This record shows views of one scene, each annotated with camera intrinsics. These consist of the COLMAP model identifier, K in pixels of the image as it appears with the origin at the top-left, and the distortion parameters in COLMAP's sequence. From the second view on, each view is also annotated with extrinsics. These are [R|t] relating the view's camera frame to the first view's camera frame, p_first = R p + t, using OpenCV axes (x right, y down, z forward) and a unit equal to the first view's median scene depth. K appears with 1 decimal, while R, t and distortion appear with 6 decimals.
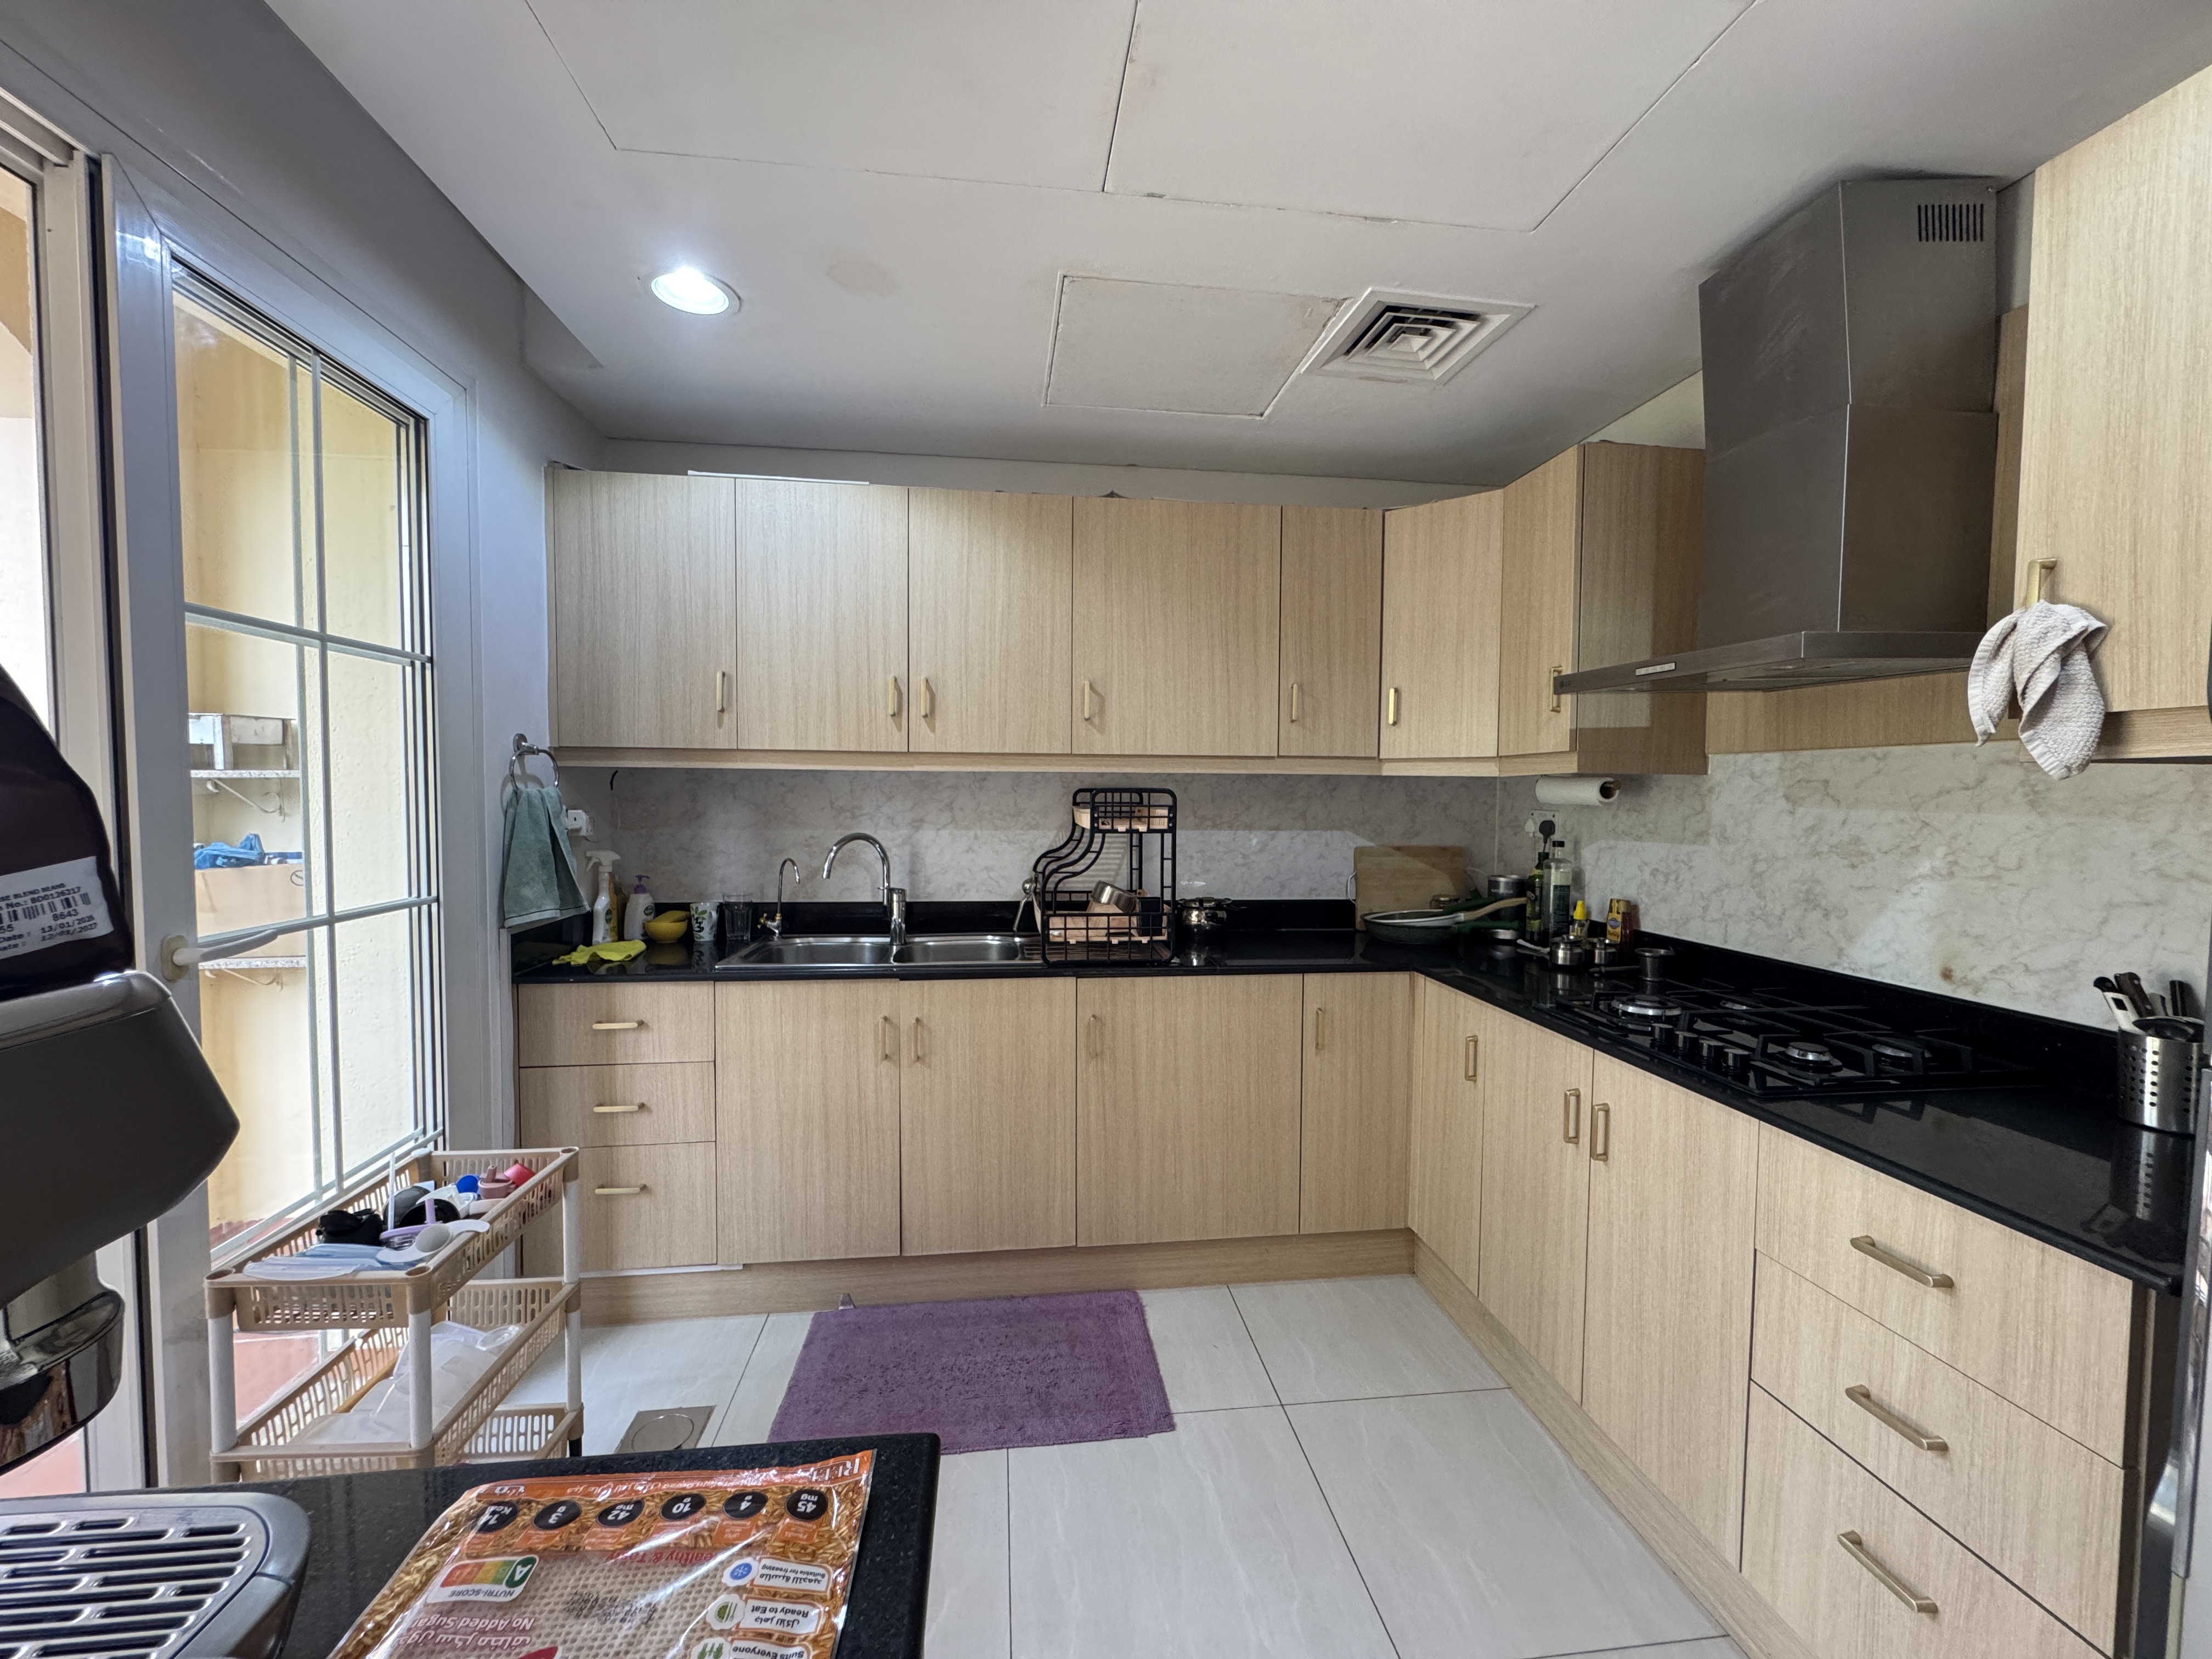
lens RADIAL K [[886.4, 0, 1106.1], [0, 886.4, 832.4], [0, 0, 1]] dist [-0.001758, -0.000408]
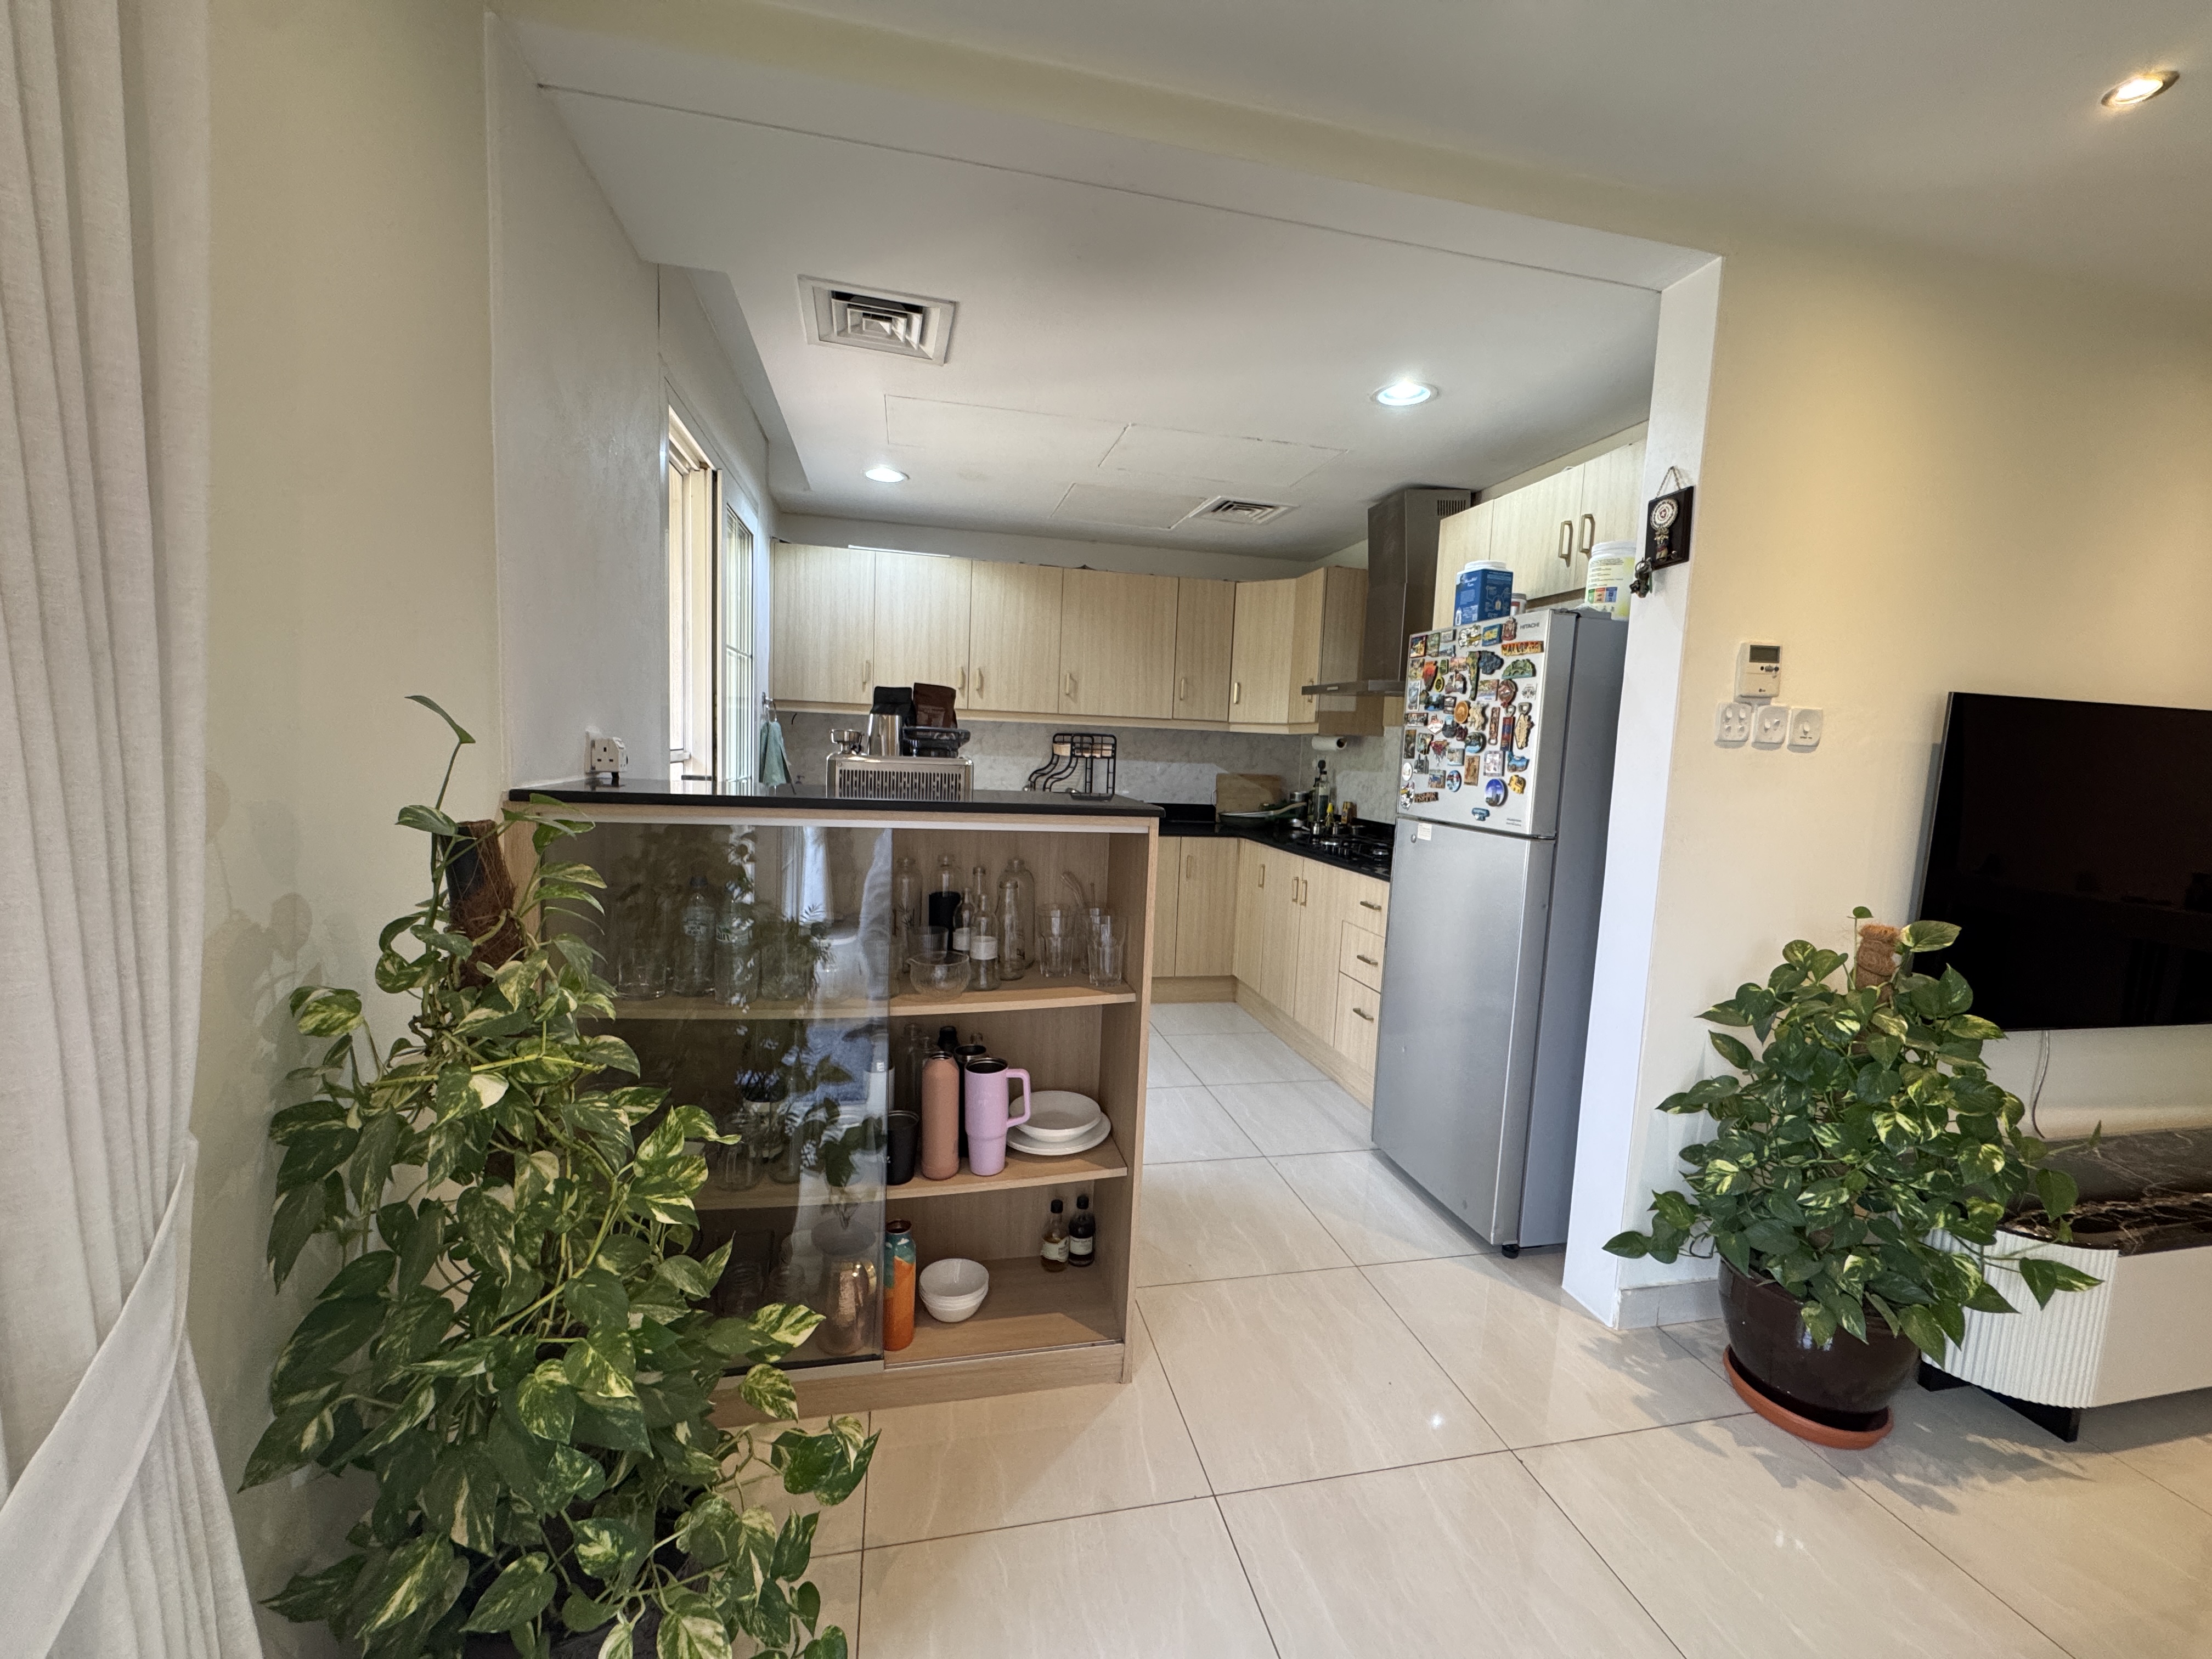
lens RADIAL K [[886.4, 0, 1106.1], [0, 886.4, 832.4], [0, 0, 1]] dist [-0.001758, -0.000408]
pose [[0.994345, 0.022263, 0.103839, -0.125024], [-0.028240, 0.998006, 0.056445, 0.047928], [-0.102375, -0.059058, 0.992991, -0.810686]]
